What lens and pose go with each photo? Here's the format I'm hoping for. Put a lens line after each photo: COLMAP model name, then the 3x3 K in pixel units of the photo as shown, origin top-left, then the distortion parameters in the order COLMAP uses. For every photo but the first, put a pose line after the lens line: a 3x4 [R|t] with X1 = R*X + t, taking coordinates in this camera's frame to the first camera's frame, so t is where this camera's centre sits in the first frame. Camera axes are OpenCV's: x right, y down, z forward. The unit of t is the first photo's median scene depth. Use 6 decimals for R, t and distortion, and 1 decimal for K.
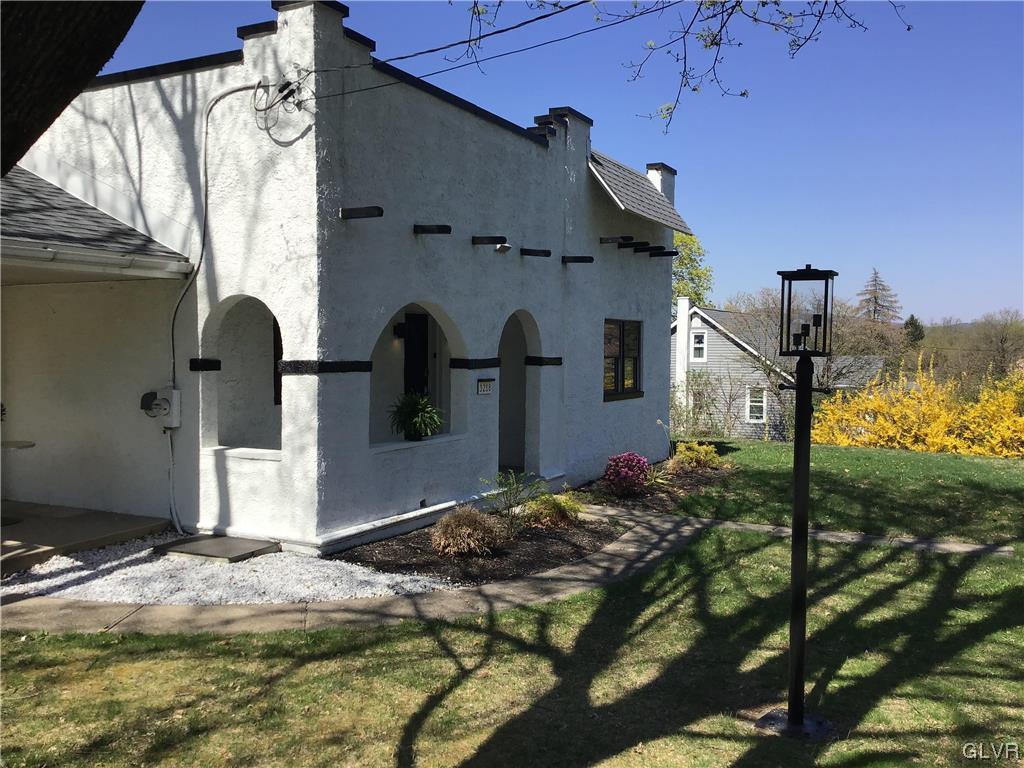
lens RADIAL K [[908.1, 0, 512.0], [0, 908.1, 384.0], [0, 0, 1]] dist [0.001419, -0.000194]
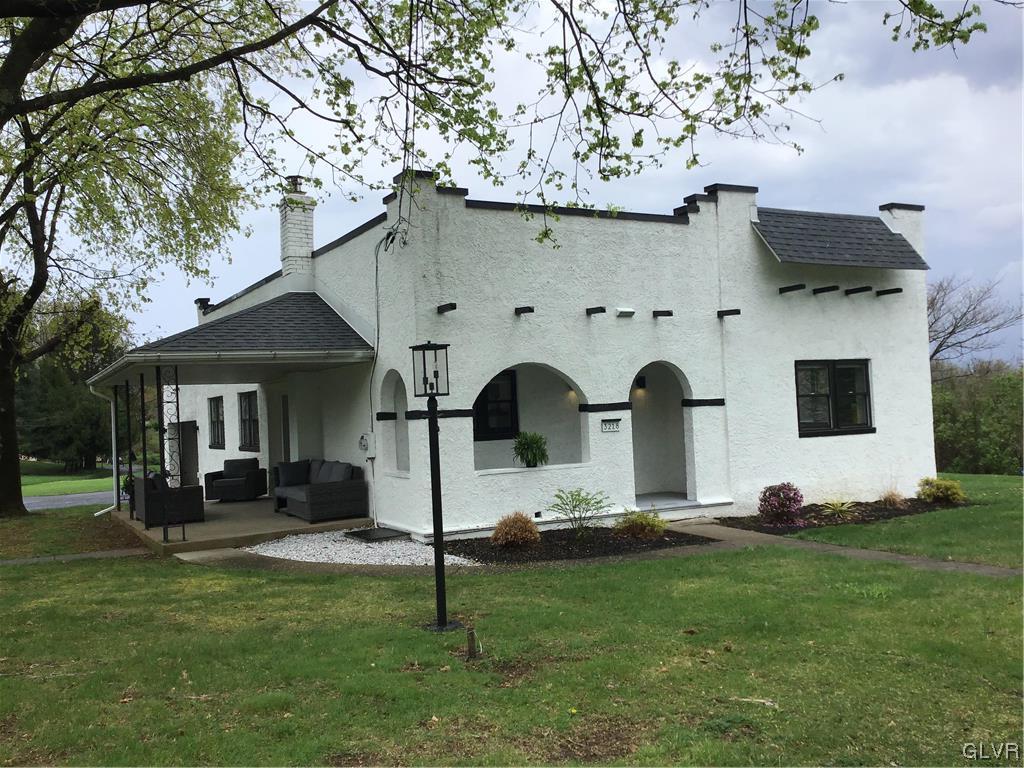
lens RADIAL K [[908.1, 0, 512.0], [0, 908.1, 384.0], [0, 0, 1]] dist [0.001419, -0.000194]
pose [[0.816700, -0.057999, -0.574141, 0.555120], [0.024638, 0.997534, -0.065722, 0.023417], [0.576536, 0.039529, 0.816115, -0.099671]]
